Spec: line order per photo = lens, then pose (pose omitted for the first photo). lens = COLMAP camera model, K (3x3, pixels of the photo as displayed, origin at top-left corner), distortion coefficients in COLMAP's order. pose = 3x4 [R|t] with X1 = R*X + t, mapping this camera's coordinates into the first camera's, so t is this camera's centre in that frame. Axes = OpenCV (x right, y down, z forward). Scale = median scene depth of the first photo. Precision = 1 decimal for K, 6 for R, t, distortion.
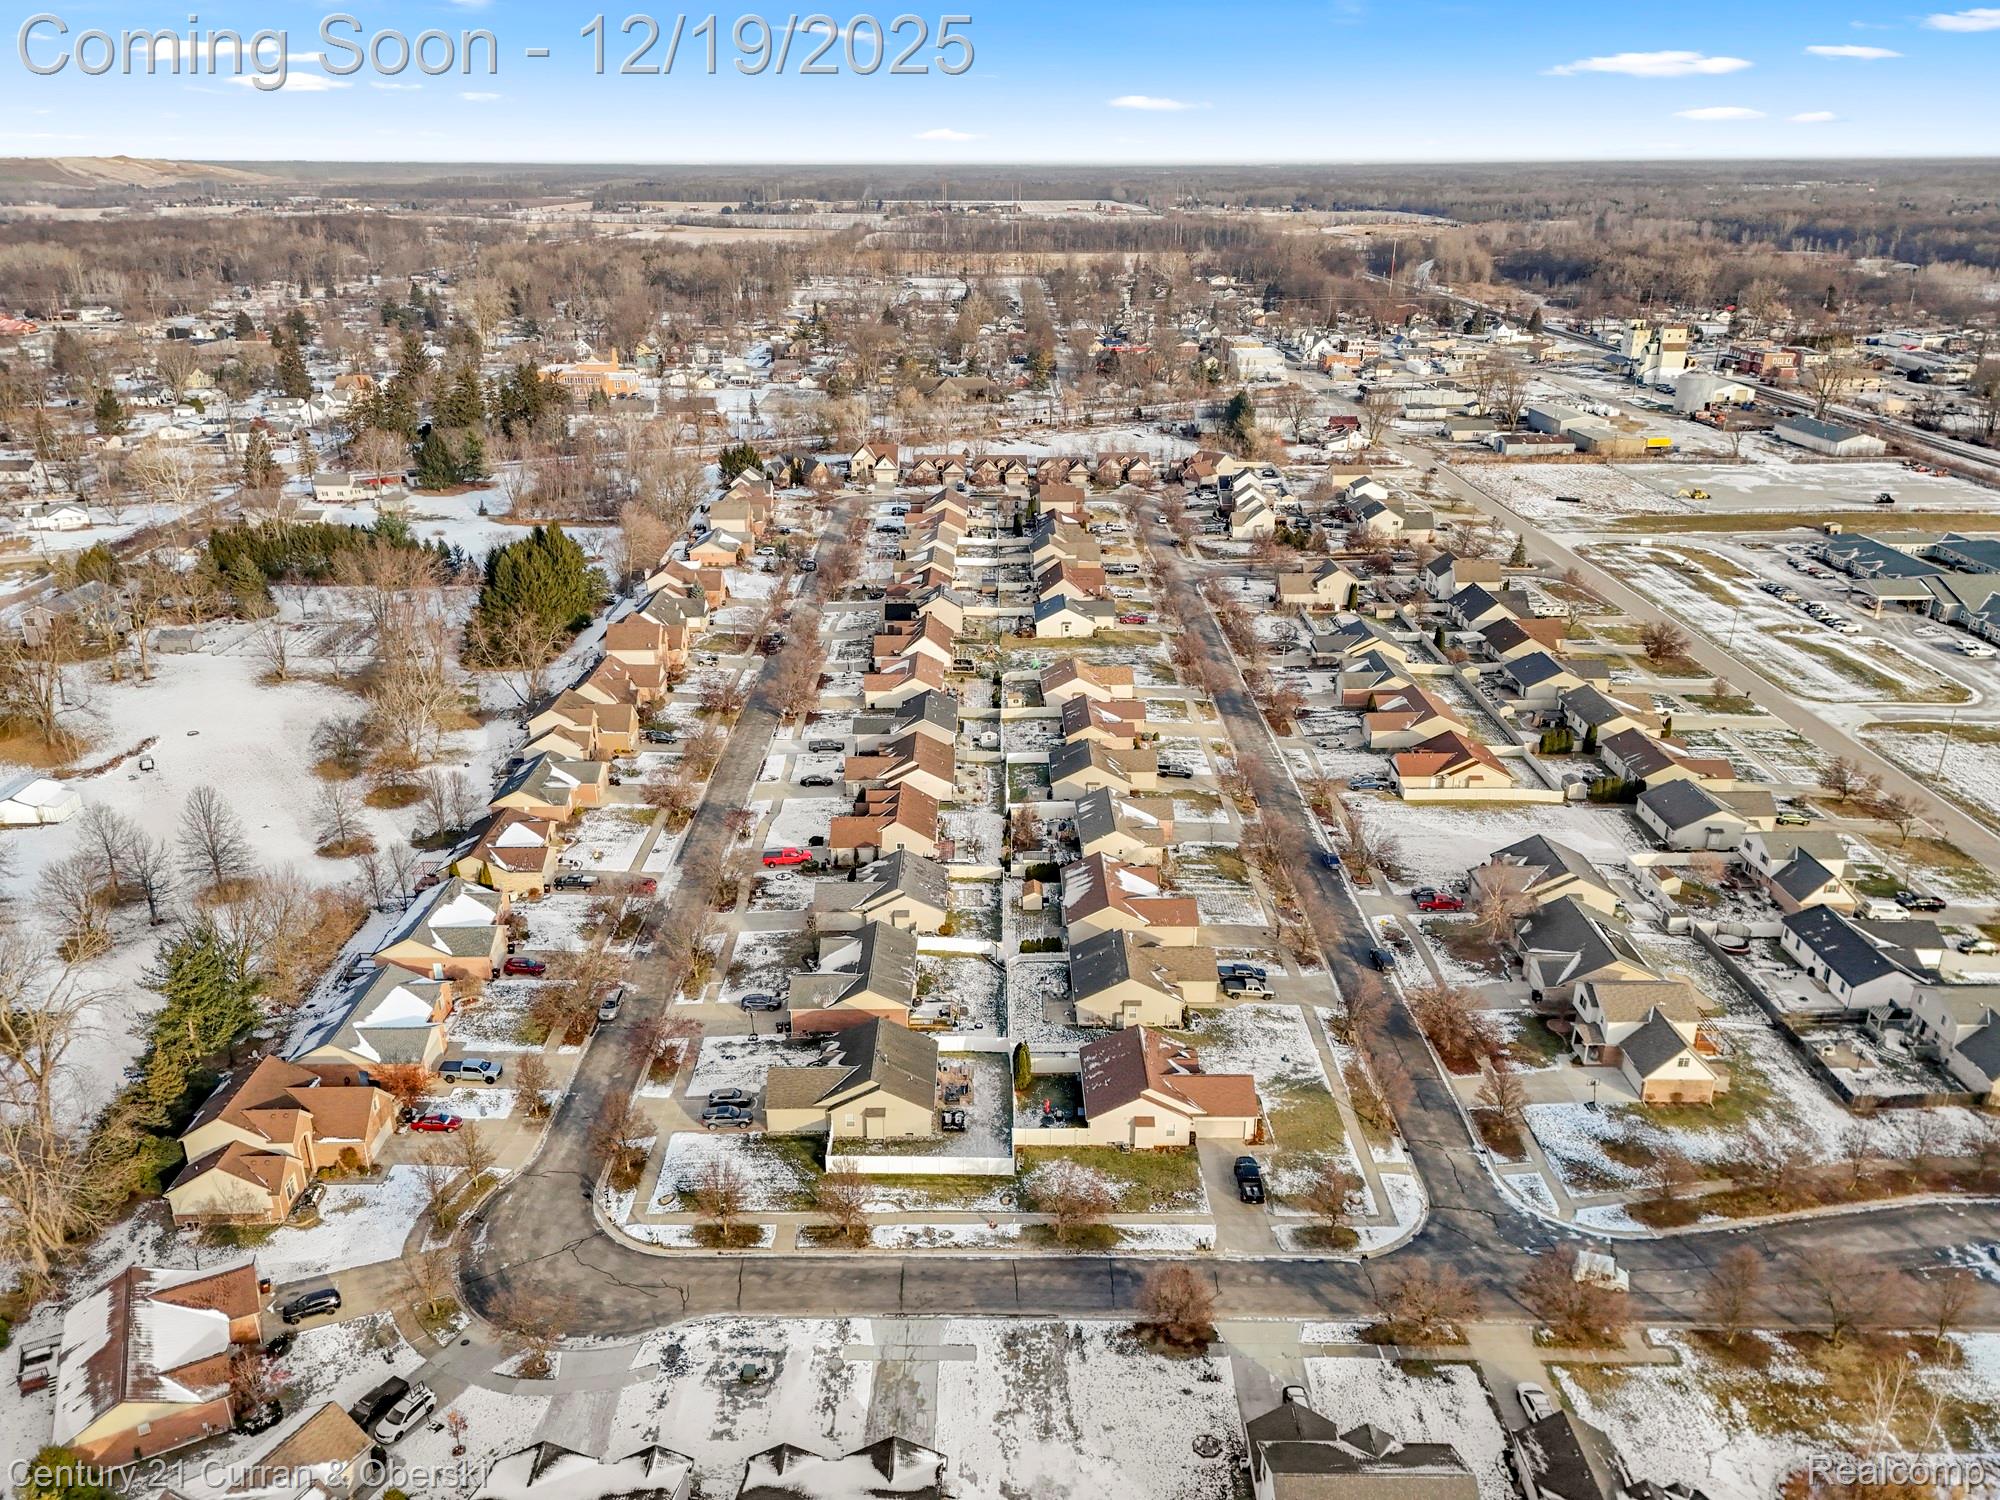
lens RADIAL K [[1439.3, 0, 1000.0], [0, 1439.3, 750.0], [0, 0, 1]] dist [0.093046, -0.089384]
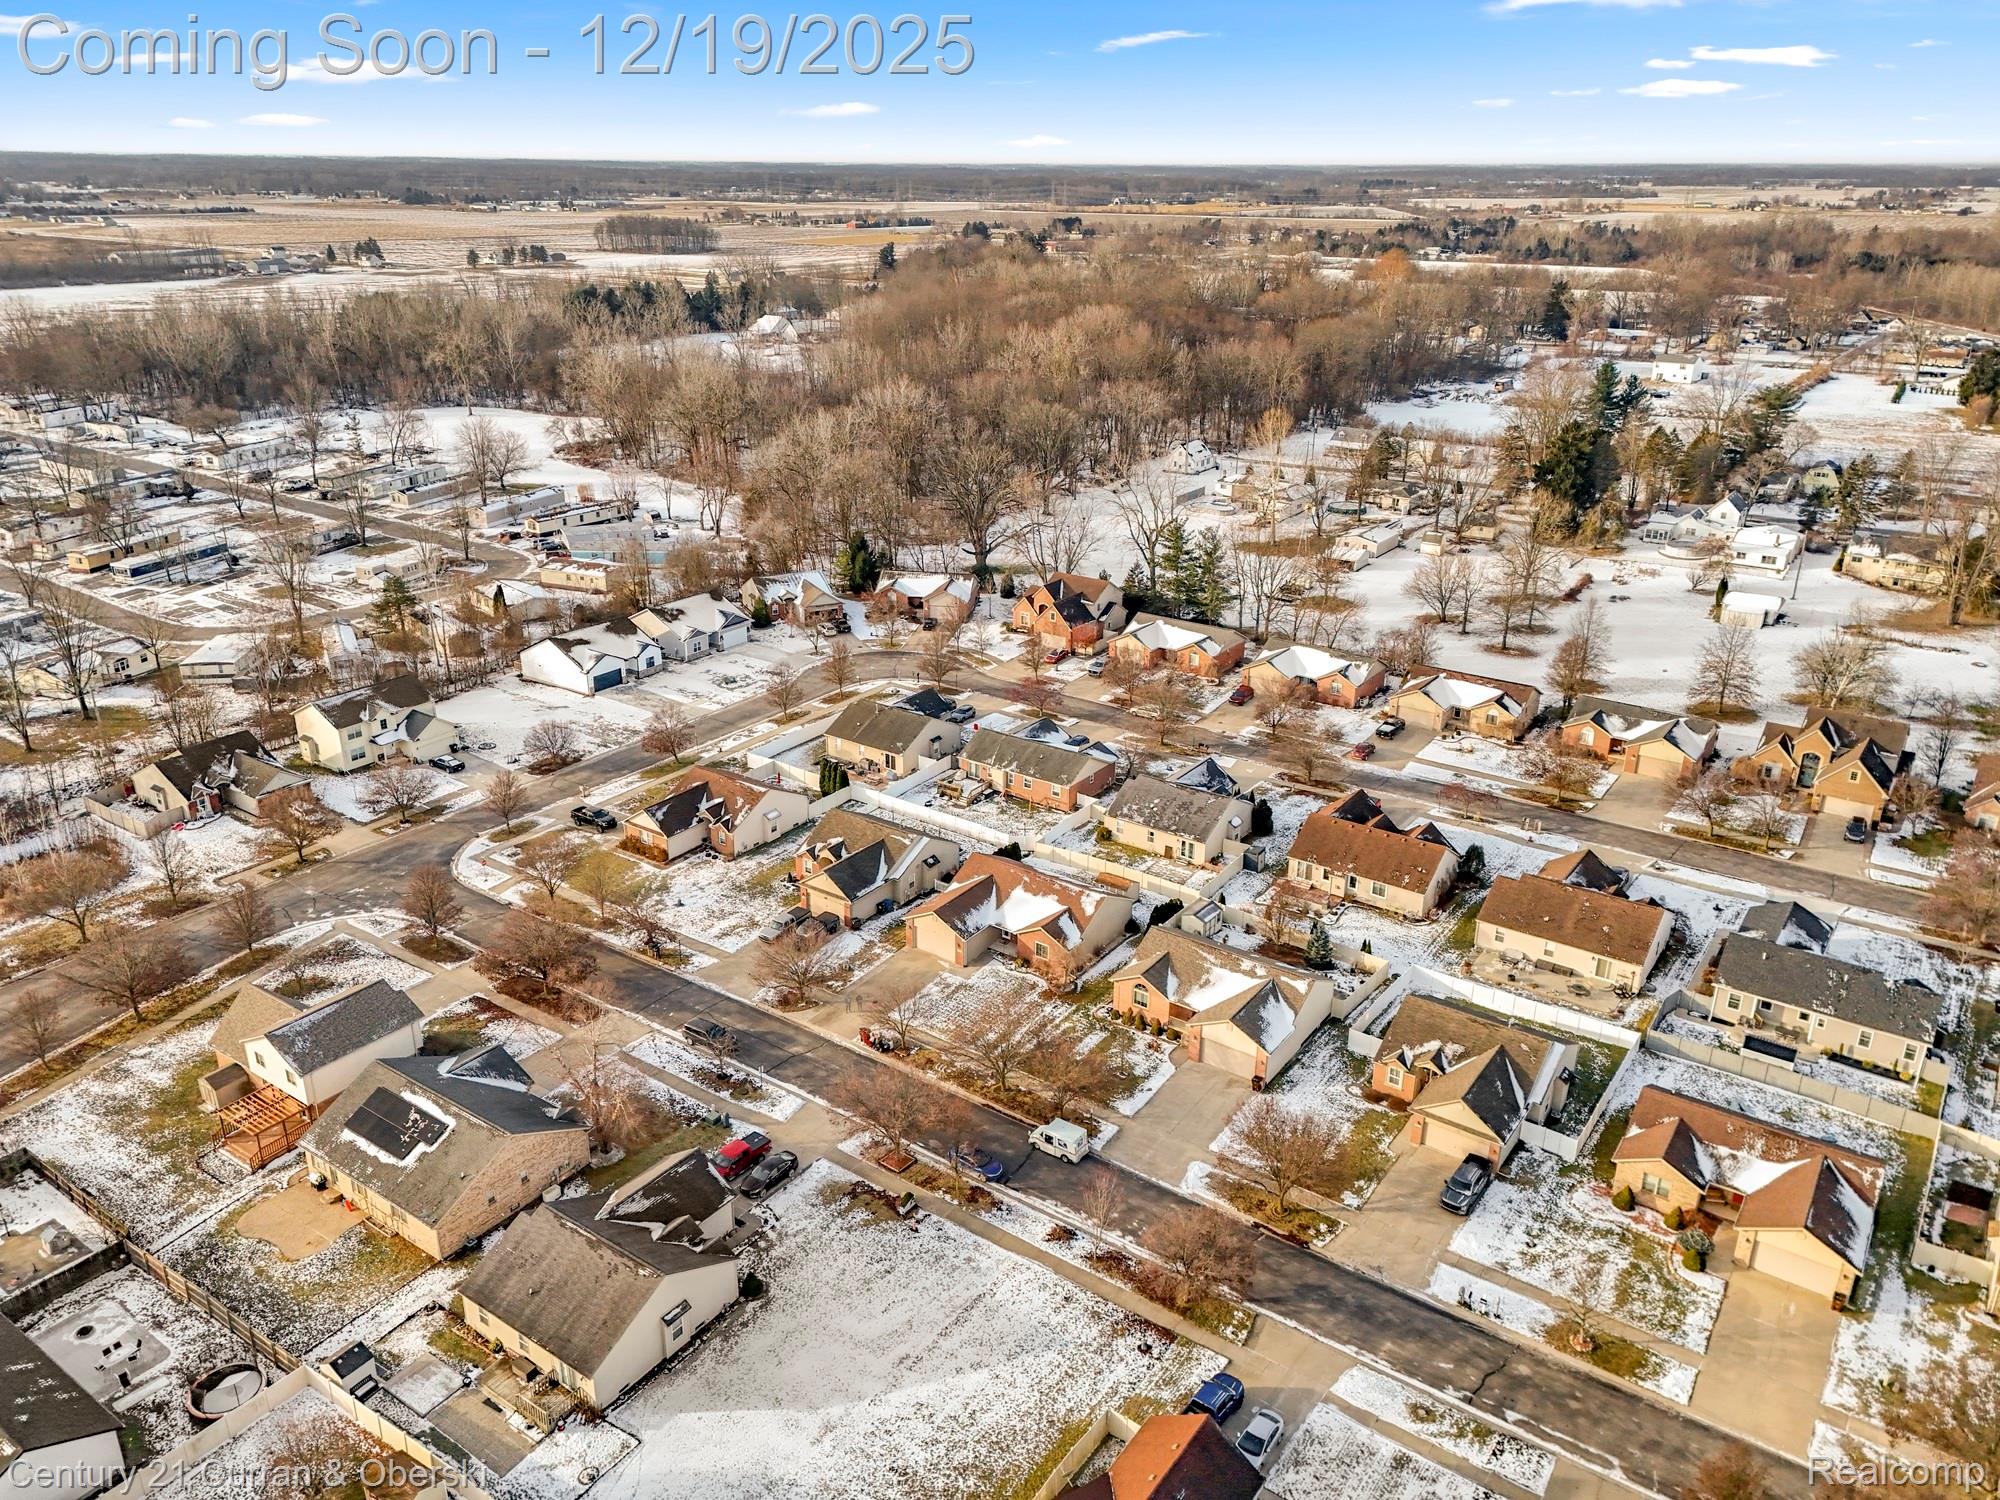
lens RADIAL K [[1439.3, 0, 1000.0], [0, 1439.3, 750.0], [0, 0, 1]] dist [0.093046, -0.089384]
pose [[-0.577337, 0.307649, -0.756329, 0.707921], [-0.311663, 0.773132, 0.552389, -0.415239], [0.754684, 0.554634, -0.350476, 1.347600]]
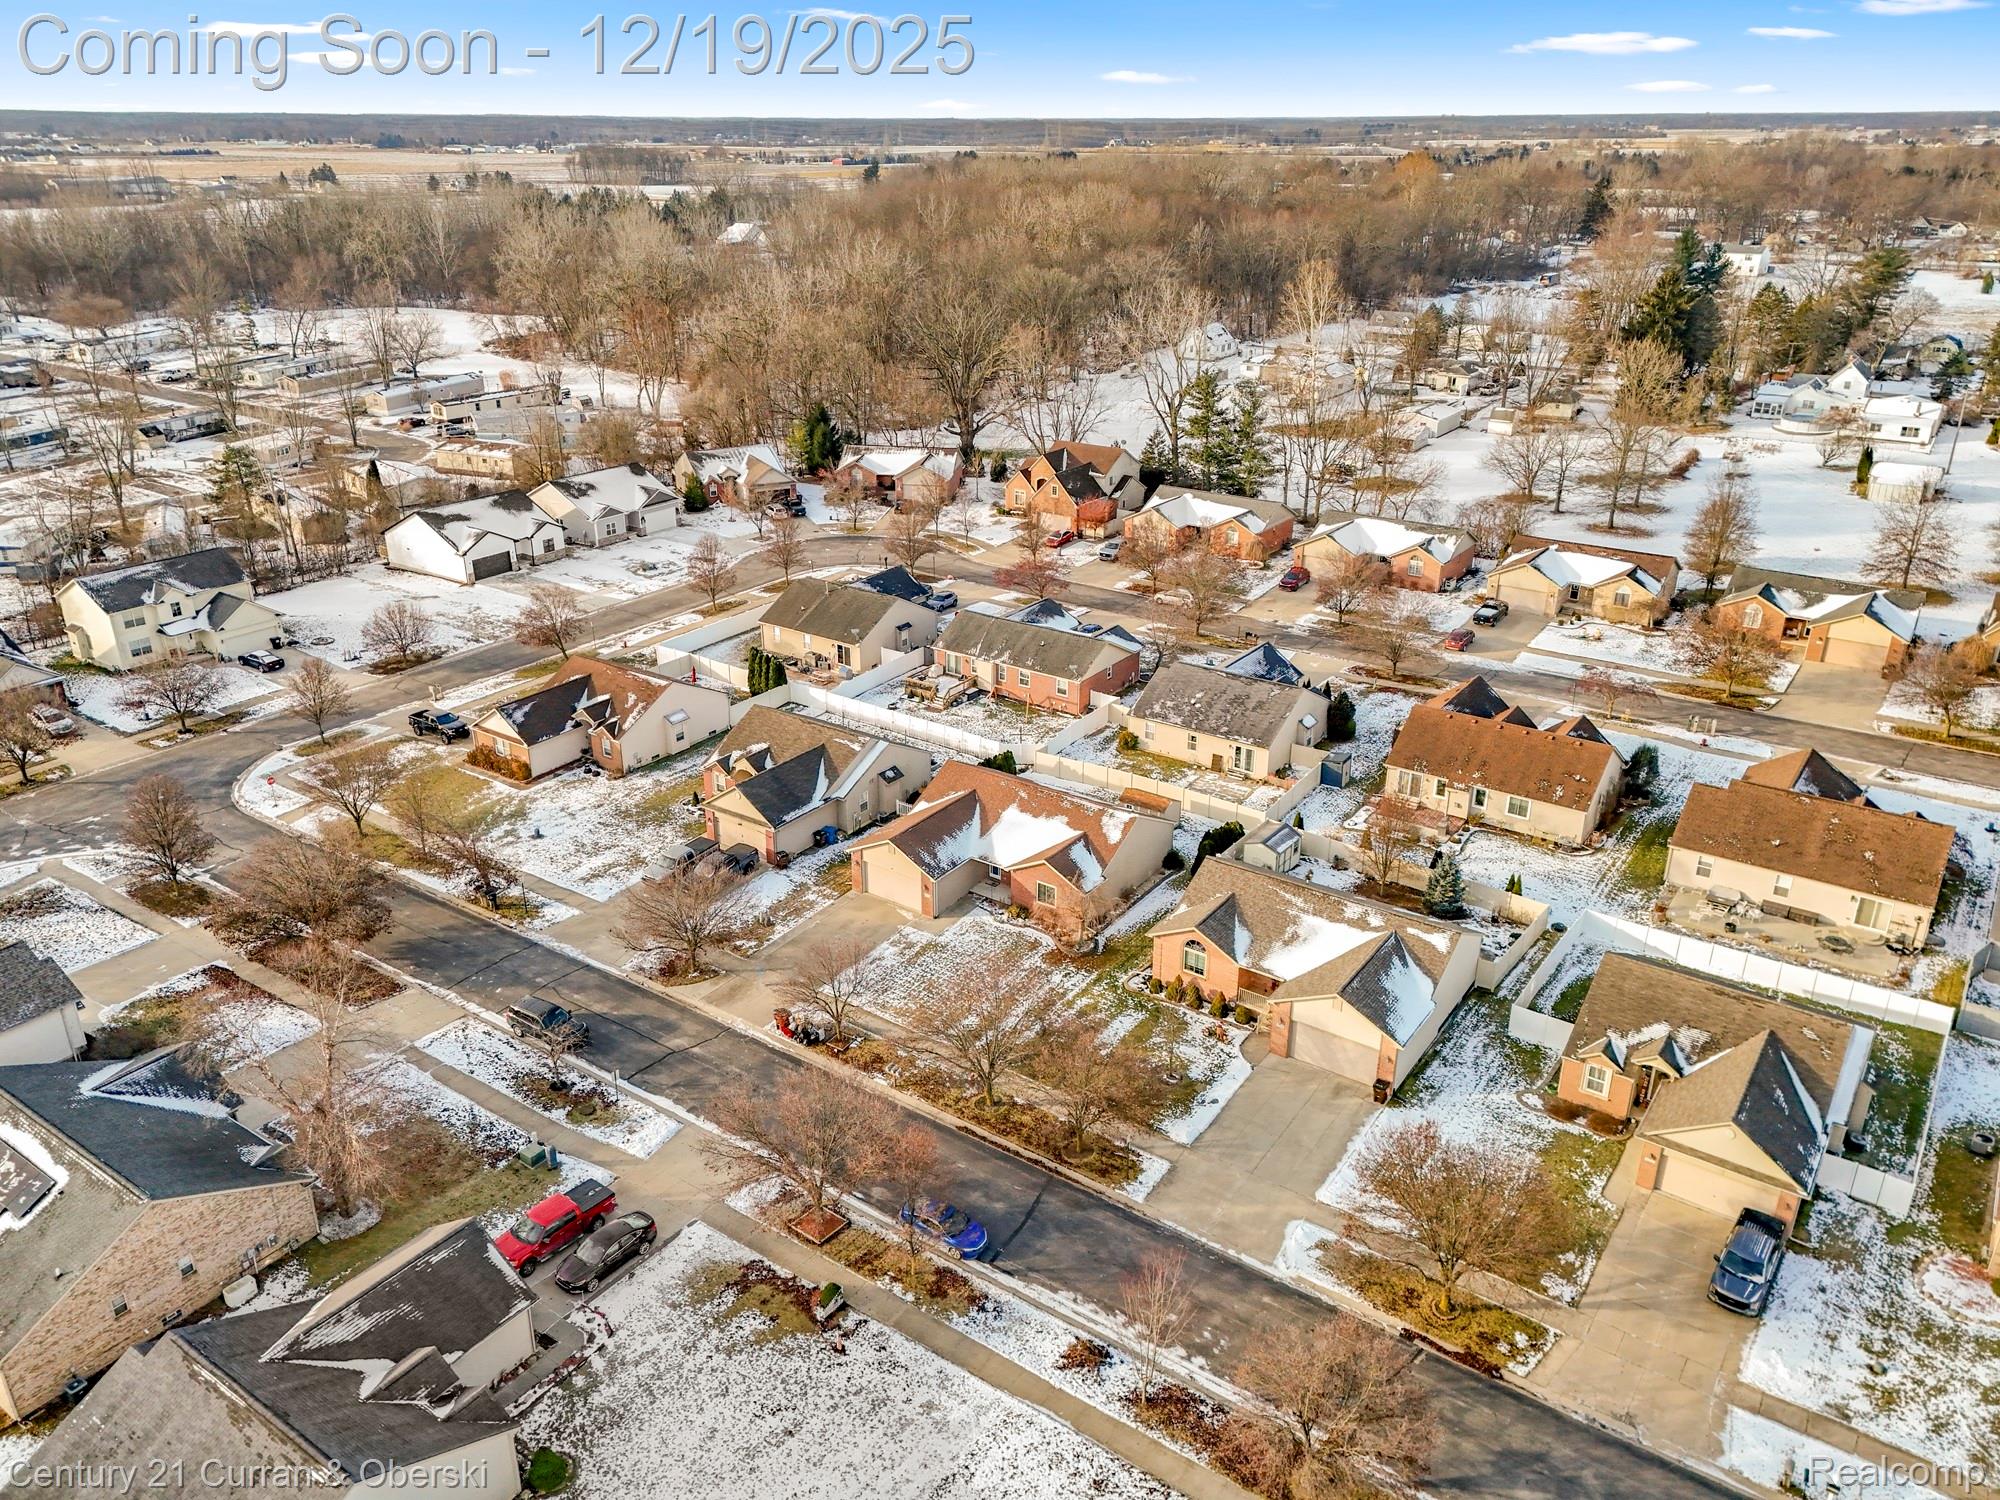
lens RADIAL K [[1439.3, 0, 1000.0], [0, 1439.3, 750.0], [0, 0, 1]] dist [0.093046, -0.089384]
pose [[-0.573534, 0.330528, -0.749540, 0.530170], [-0.307268, 0.761380, 0.570864, -0.246870], [0.759372, 0.557720, -0.335117, 1.287574]]
